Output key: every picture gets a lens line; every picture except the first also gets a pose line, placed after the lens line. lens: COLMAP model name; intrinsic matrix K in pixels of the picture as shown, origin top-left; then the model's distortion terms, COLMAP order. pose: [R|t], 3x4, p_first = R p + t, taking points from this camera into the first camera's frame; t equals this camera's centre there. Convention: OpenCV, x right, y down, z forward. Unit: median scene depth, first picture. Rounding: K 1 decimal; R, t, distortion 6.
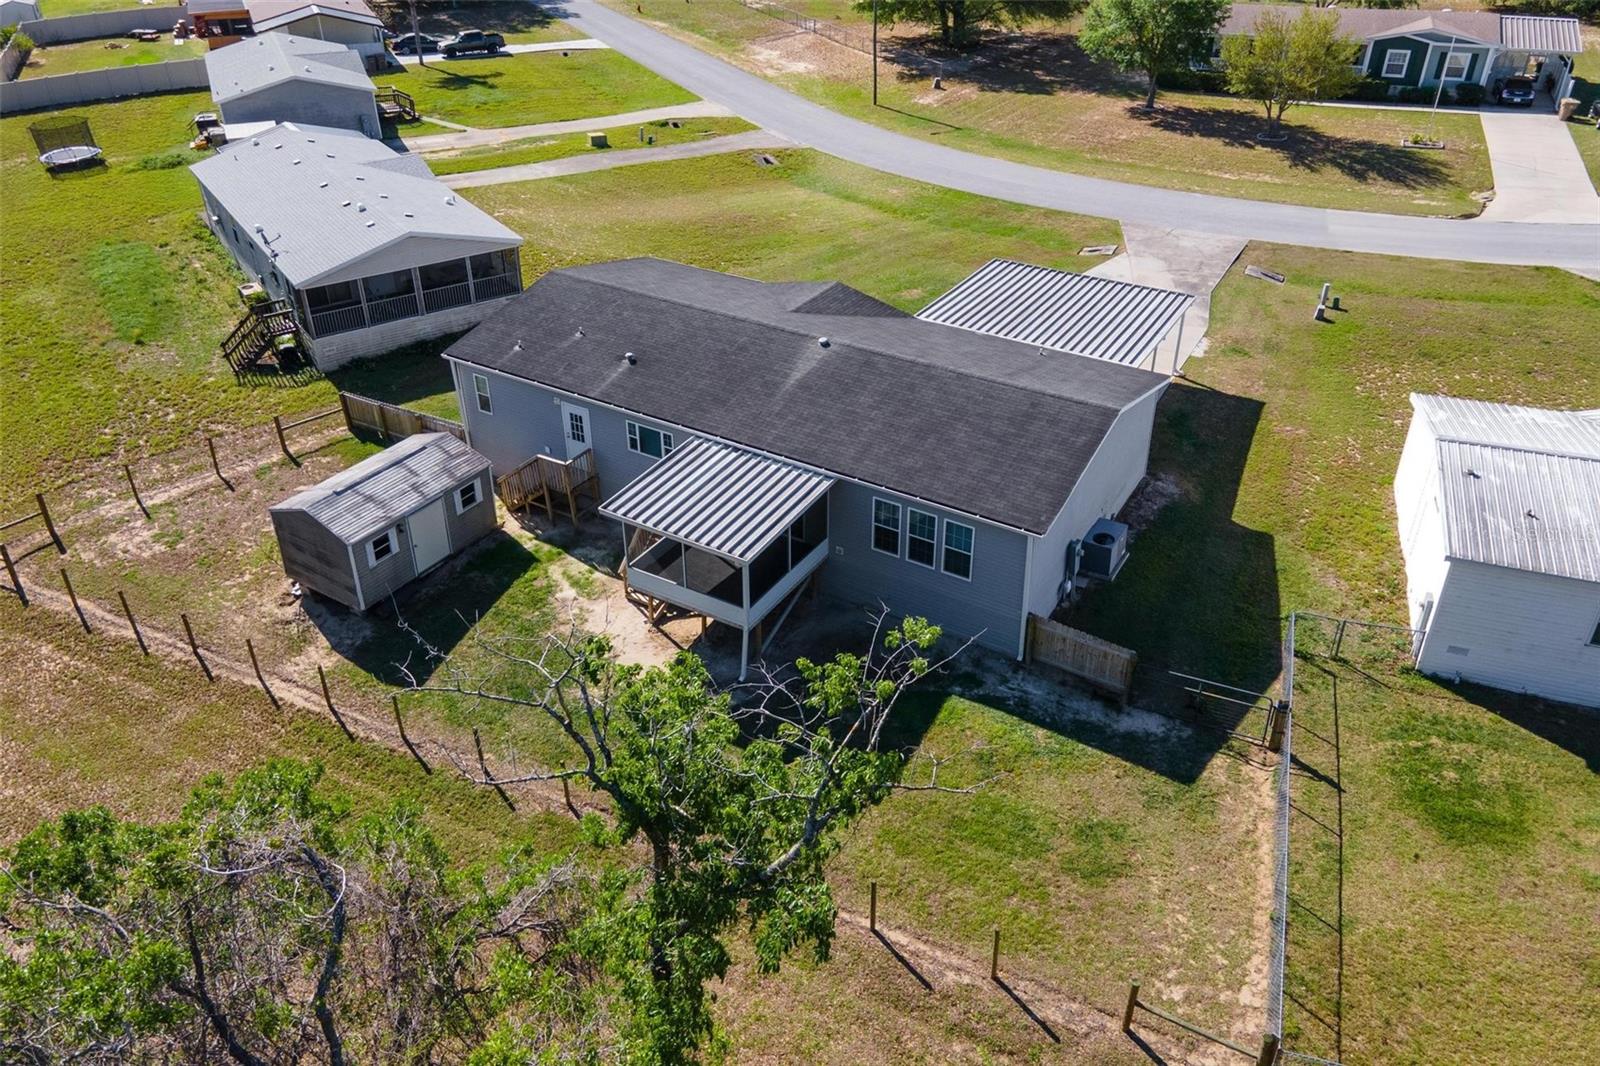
lens RADIAL K [[1276.4, 0, 806.3], [0, 1276.4, 462.2], [0, 0, 1]] dist [0.005689, 0.095364]
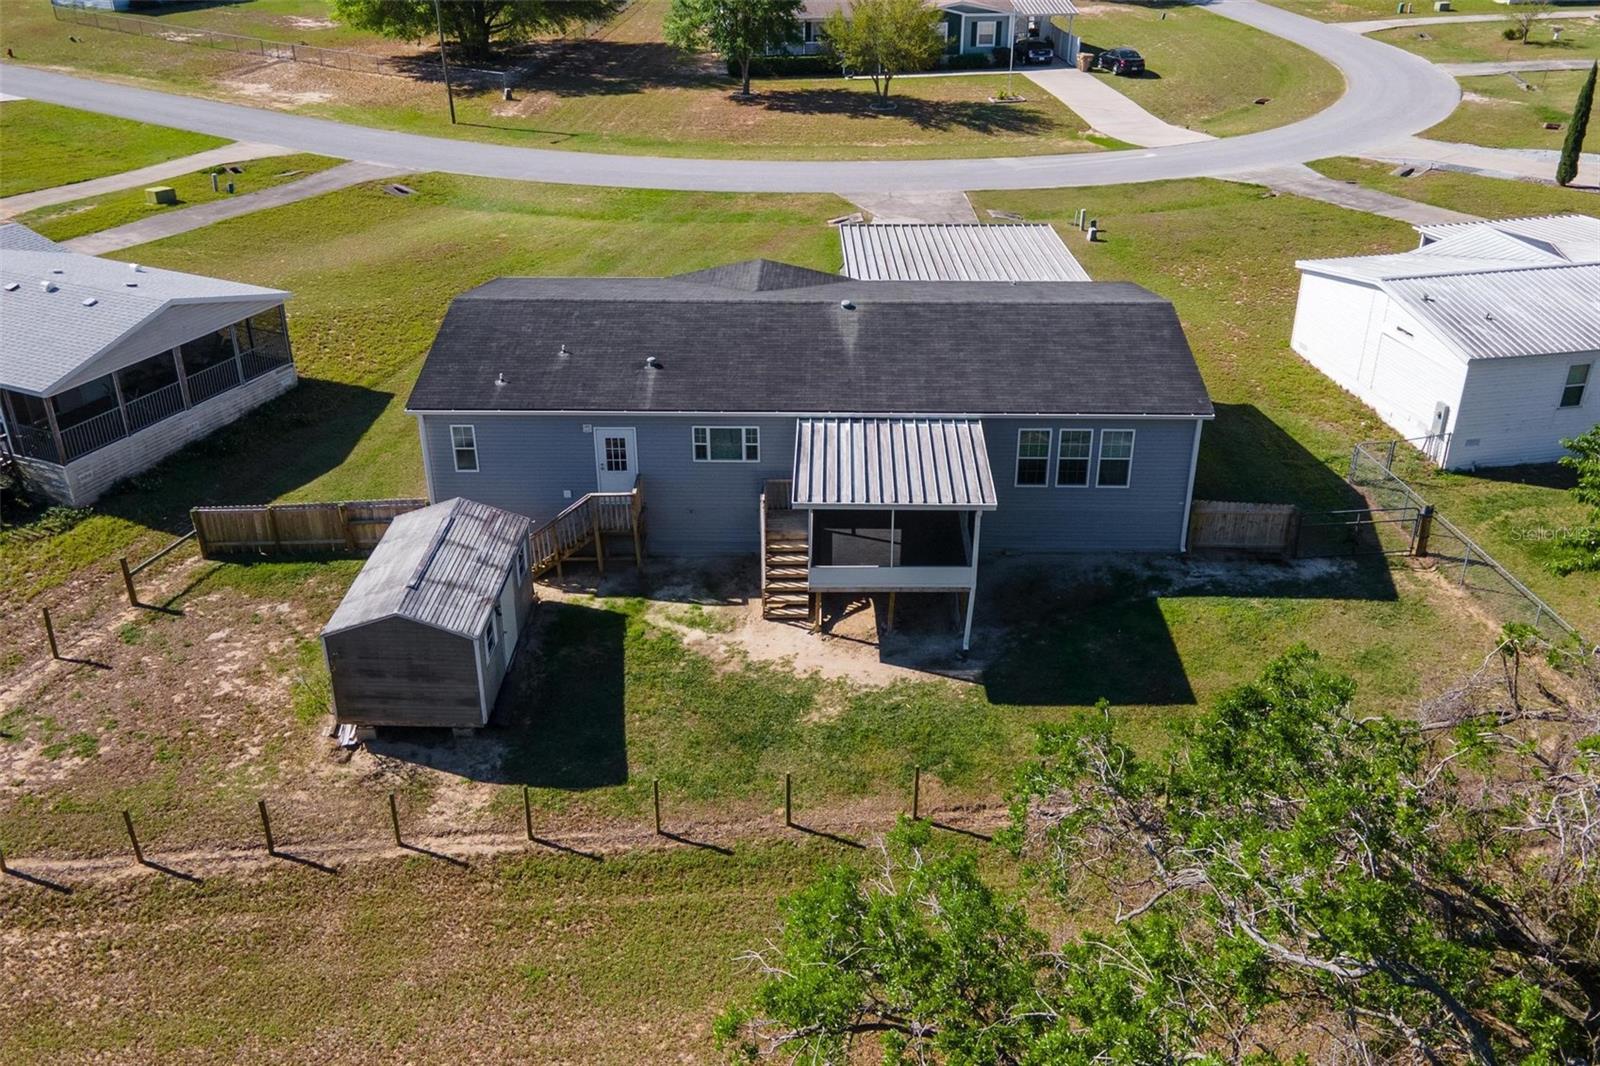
lens RADIAL K [[1425.9, 0, 842.3], [0, 1425.9, 423.3], [0, 0, 1]] dist [0.029481, 0.014950]
pose [[0.848188, -0.209777, 0.486386, -0.521717], [0.250453, 0.967937, -0.019285, 0.009078], [-0.466745, 0.138174, 0.873531, 0.104888]]
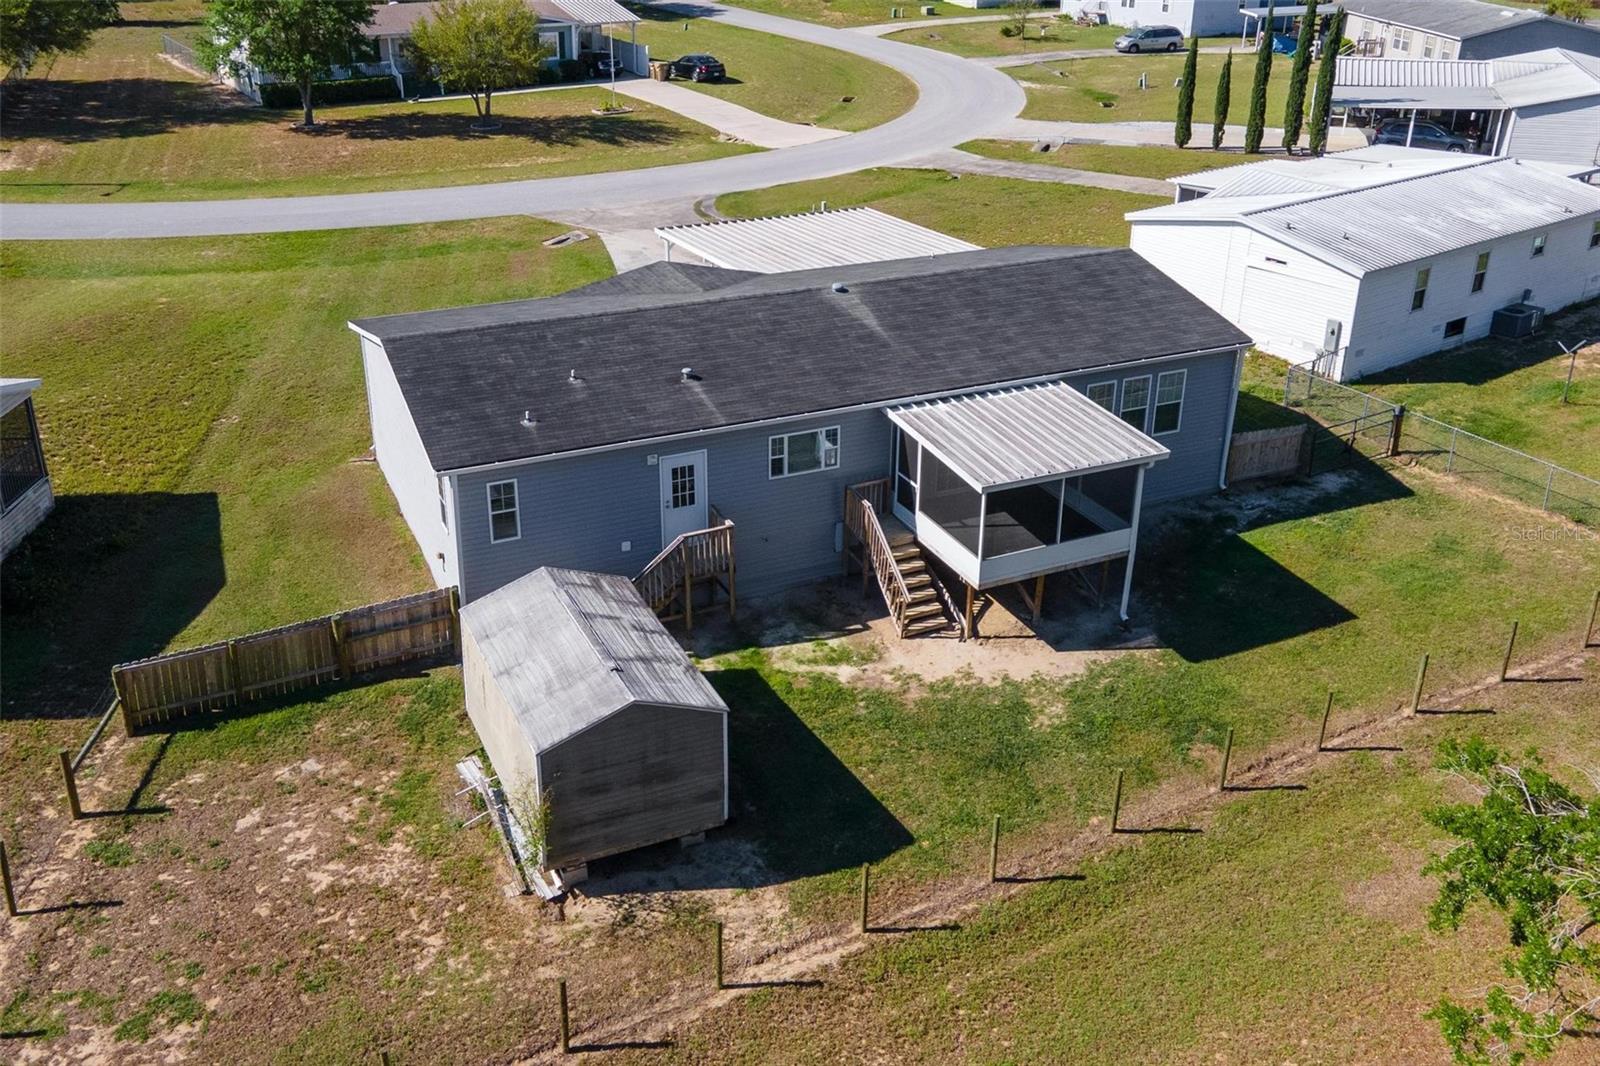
lens RADIAL K [[1511.9, 0, 859.8], [0, 1511.9, 427.1], [0, 0, 1]] dist [0.031812, -0.001567]
pose [[0.515467, -0.300247, 0.802586, -0.807193], [0.397828, 0.913402, 0.086196, -0.092117], [-0.758964, 0.274860, 0.590276, 0.440171]]
